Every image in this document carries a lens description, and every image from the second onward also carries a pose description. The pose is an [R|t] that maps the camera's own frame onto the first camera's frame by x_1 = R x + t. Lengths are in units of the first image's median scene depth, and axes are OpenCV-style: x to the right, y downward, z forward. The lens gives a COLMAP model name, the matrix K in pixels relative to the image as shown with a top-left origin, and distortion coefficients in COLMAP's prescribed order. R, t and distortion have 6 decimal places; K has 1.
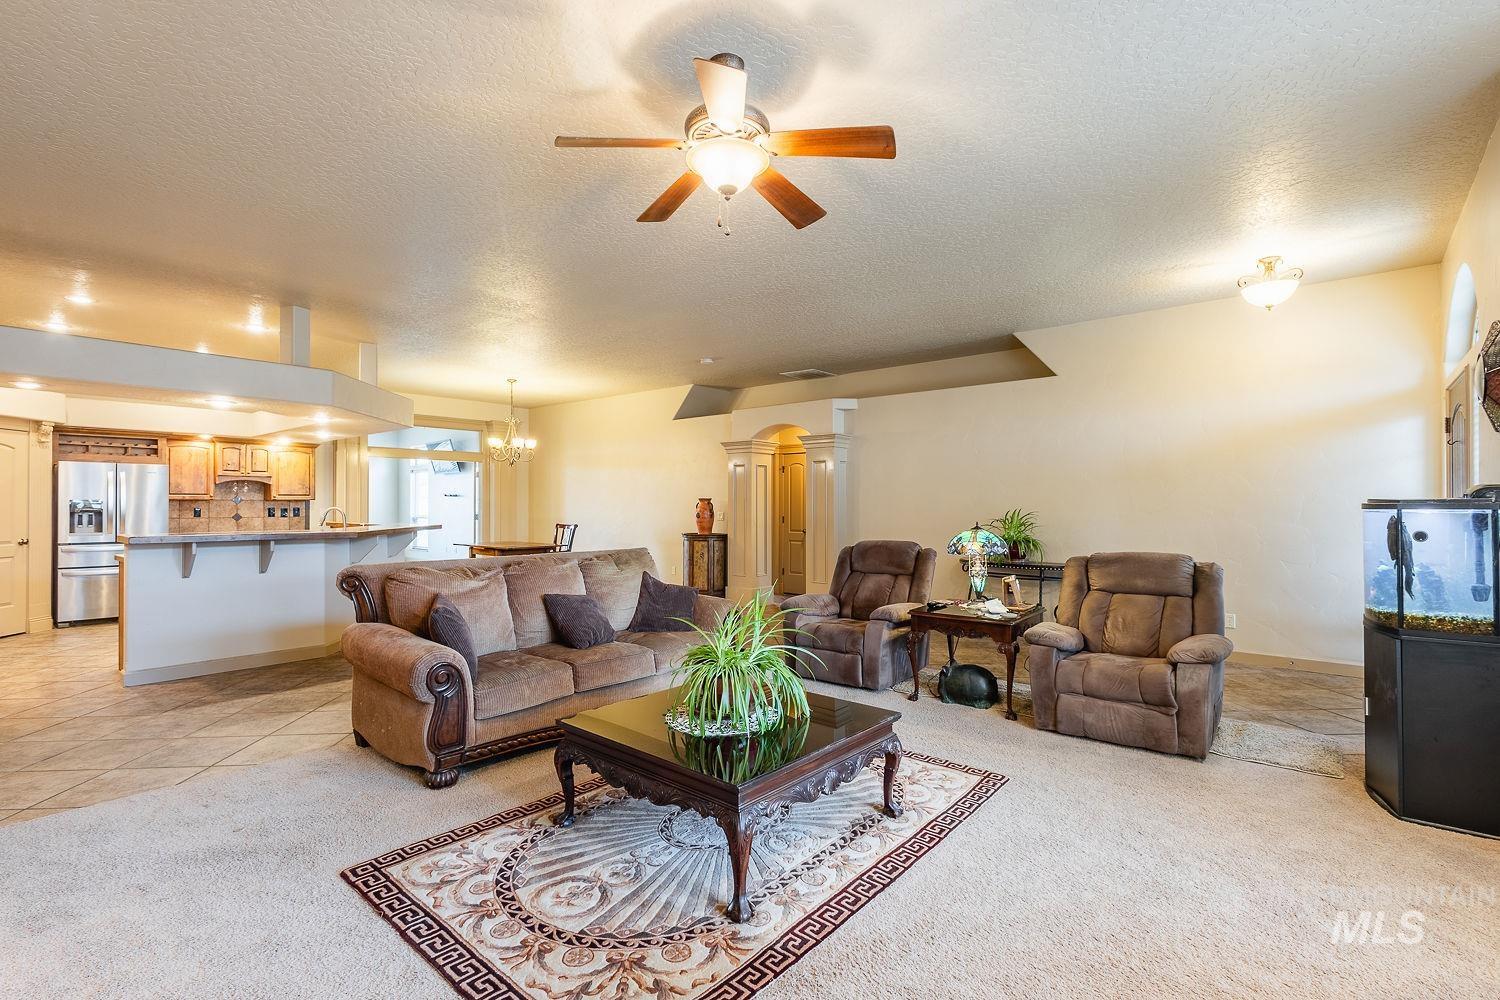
lens RADIAL K [[701.3, 0, 746.1], [0, 701.3, 498.6], [0, 0, 1]] dist [0.015386, -0.000779]
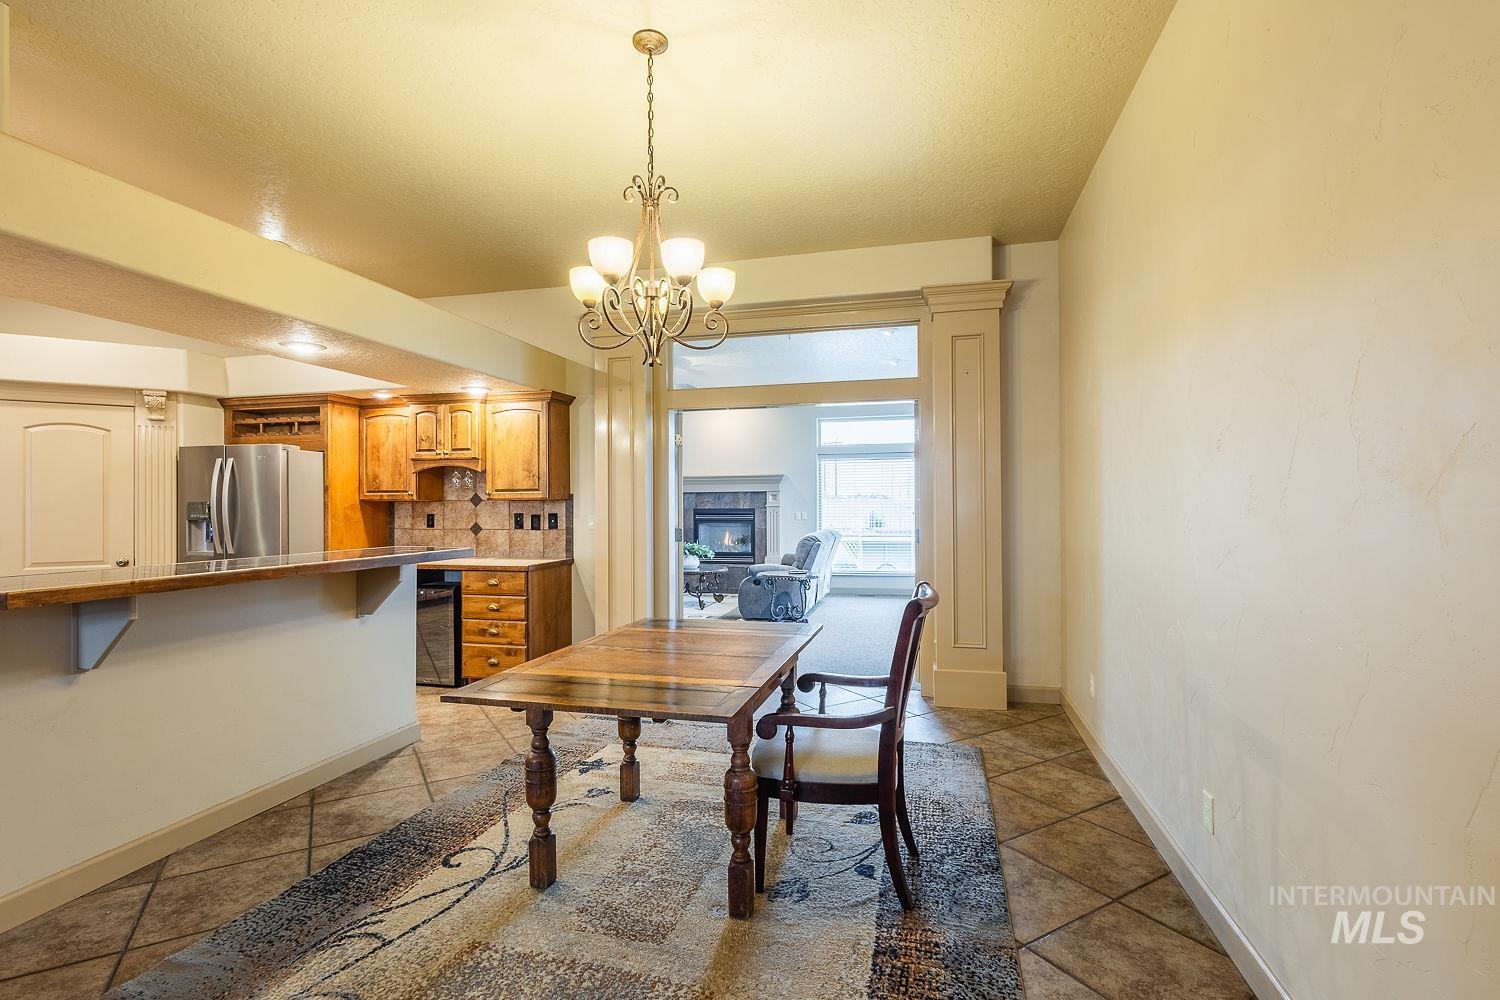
lens RADIAL K [[702.9, 0, 750.0], [0, 702.9, 500.0], [0, 0, 1]] dist [0.008598, -0.000826]
pose [[0.450558, -0.008817, -0.892704, -0.090601], [0.011656, 0.999924, -0.003993, 0.007941], [0.892671, -0.008606, 0.450626, 1.057941]]
